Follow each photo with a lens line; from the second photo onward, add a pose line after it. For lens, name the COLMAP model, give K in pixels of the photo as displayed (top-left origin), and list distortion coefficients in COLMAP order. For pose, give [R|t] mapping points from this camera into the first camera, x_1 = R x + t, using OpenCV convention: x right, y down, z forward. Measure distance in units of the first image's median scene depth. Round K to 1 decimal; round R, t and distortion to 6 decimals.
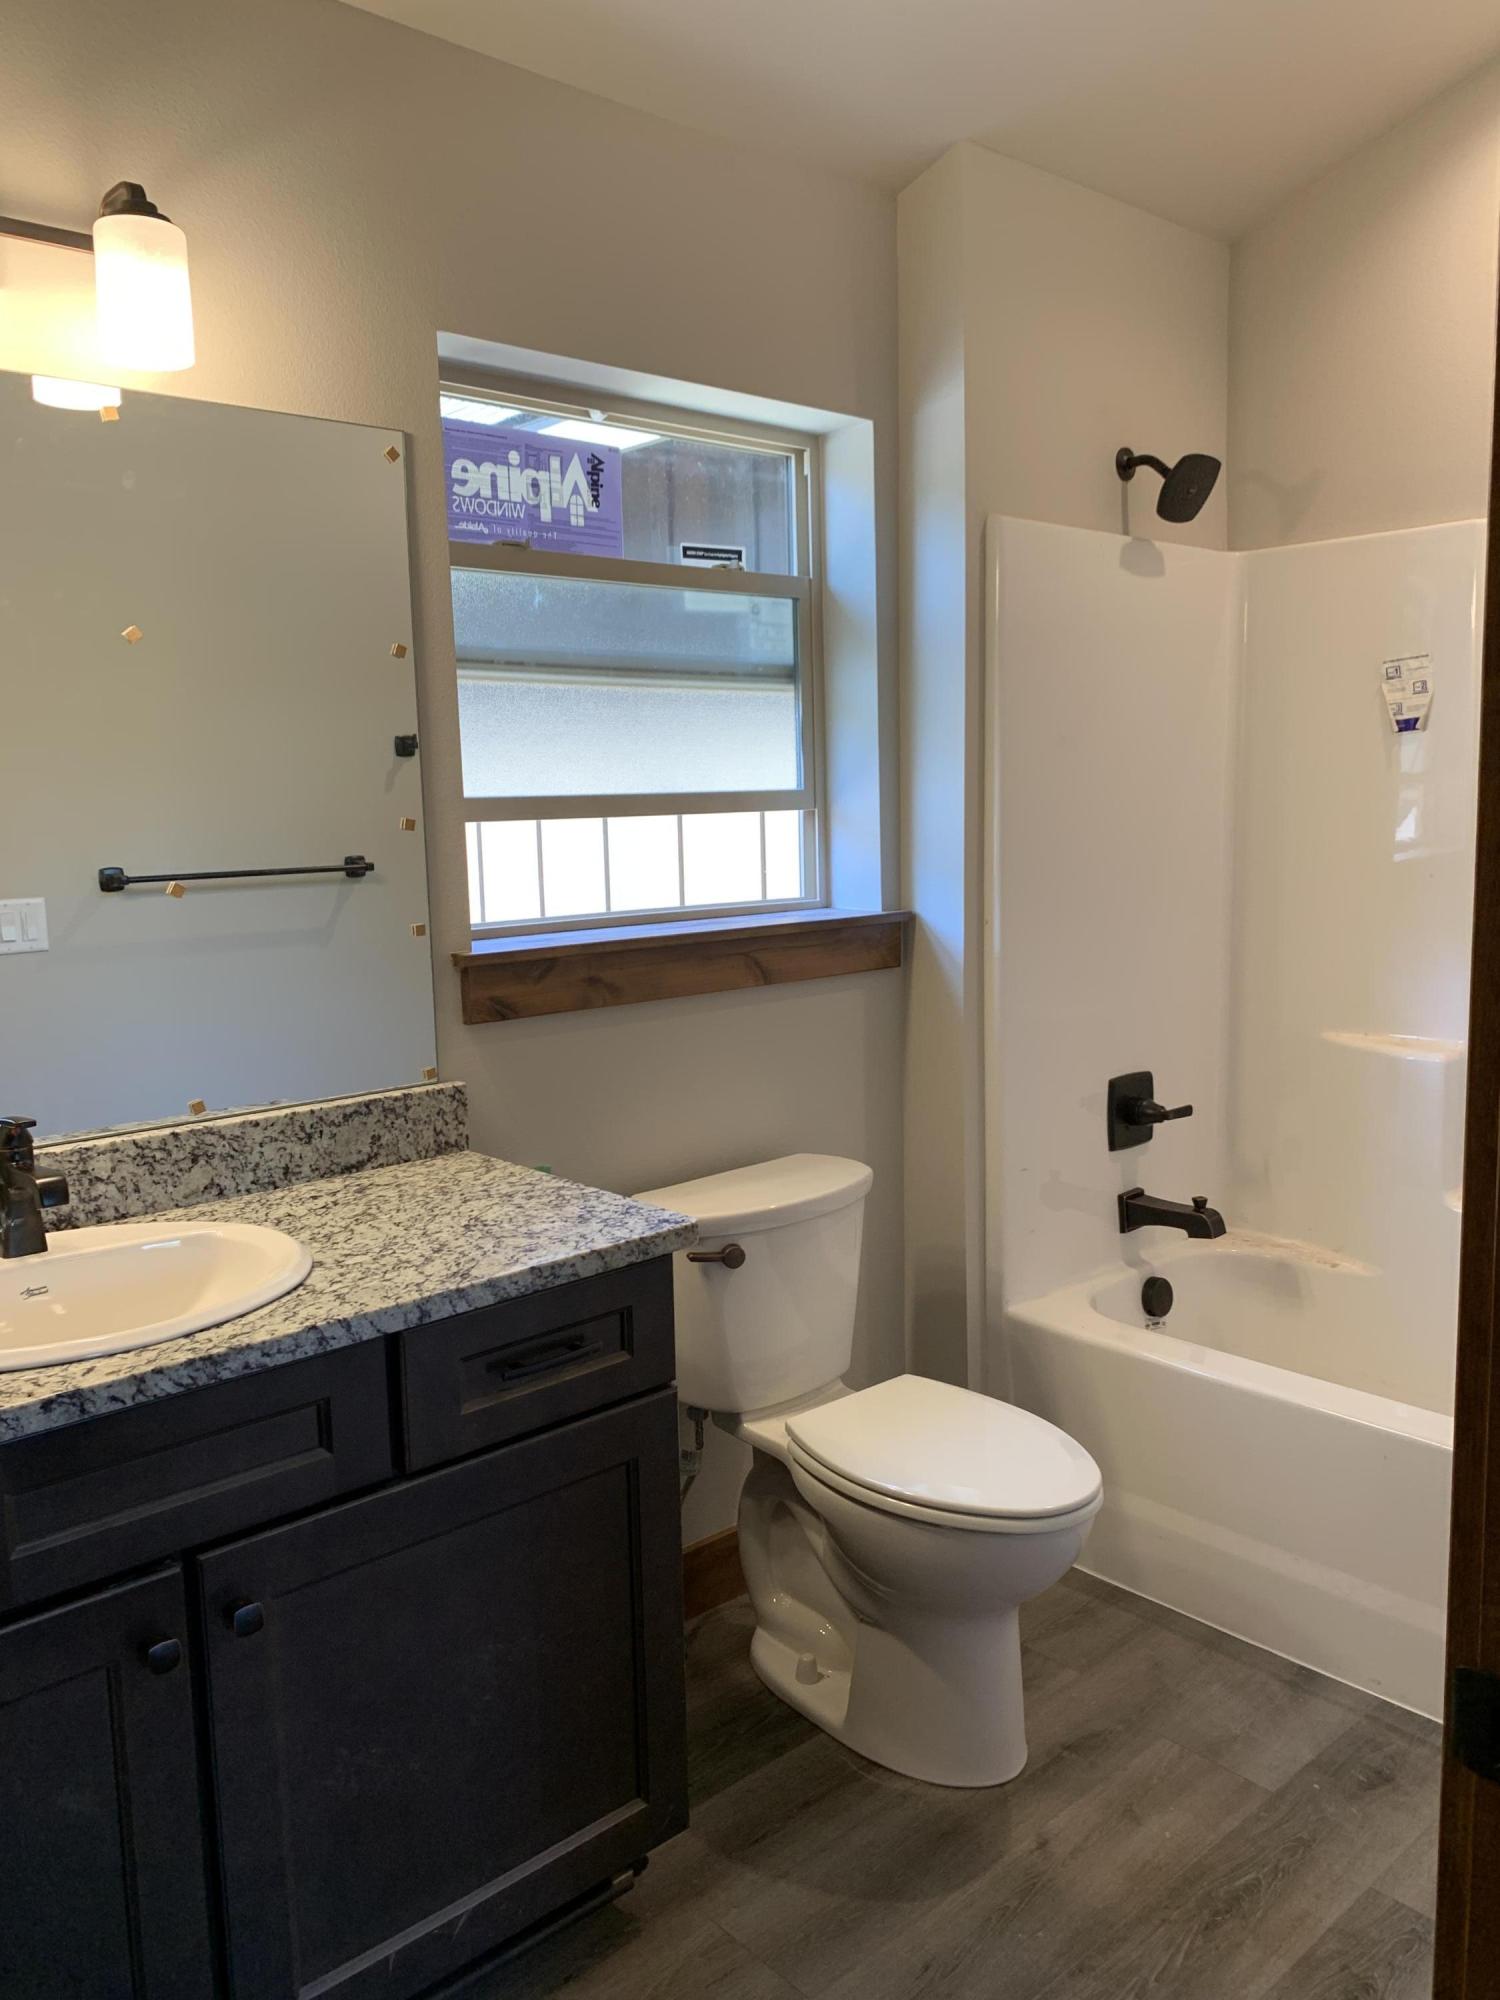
lens RADIAL K [[1516.3, 0, 737.1], [0, 1516.3, 1010.7], [0, 0, 1]] dist [-0.006420, -0.006594]
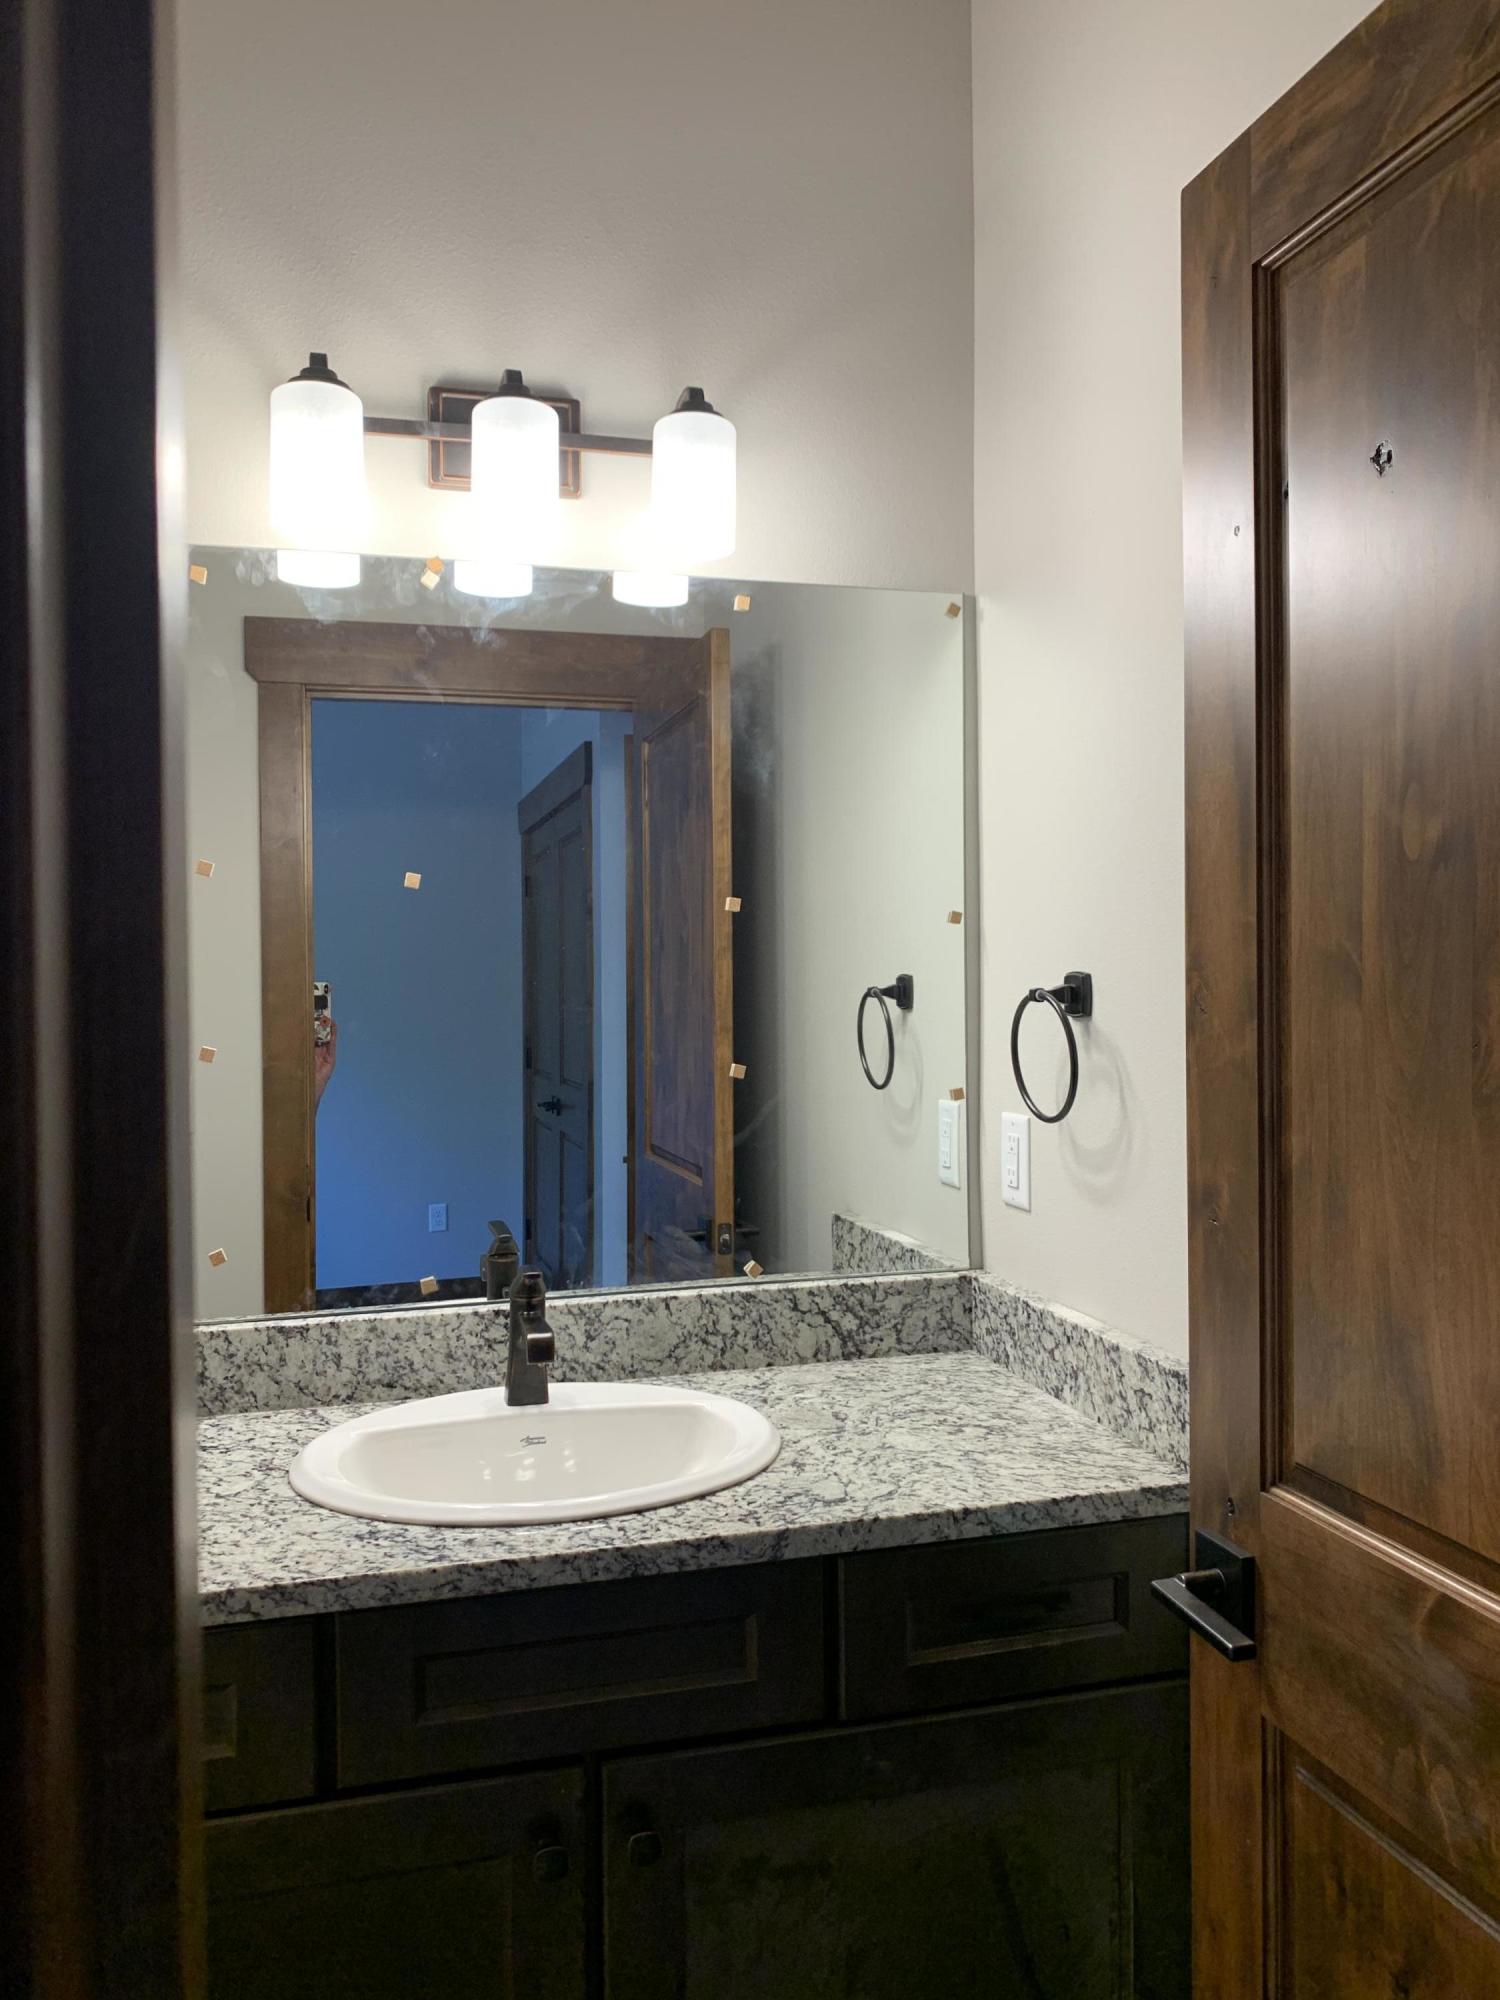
lens RADIAL K [[1516.3, 0, 758.2], [0, 1516.3, 980.3], [0, 0, 1]] dist [-0.006420, -0.006594]
pose [[0.877419, 0.010763, -0.479605, 0.155156], [-0.070486, 0.991790, -0.106694, -0.024090], [0.474519, 0.127421, 0.870974, 0.147388]]
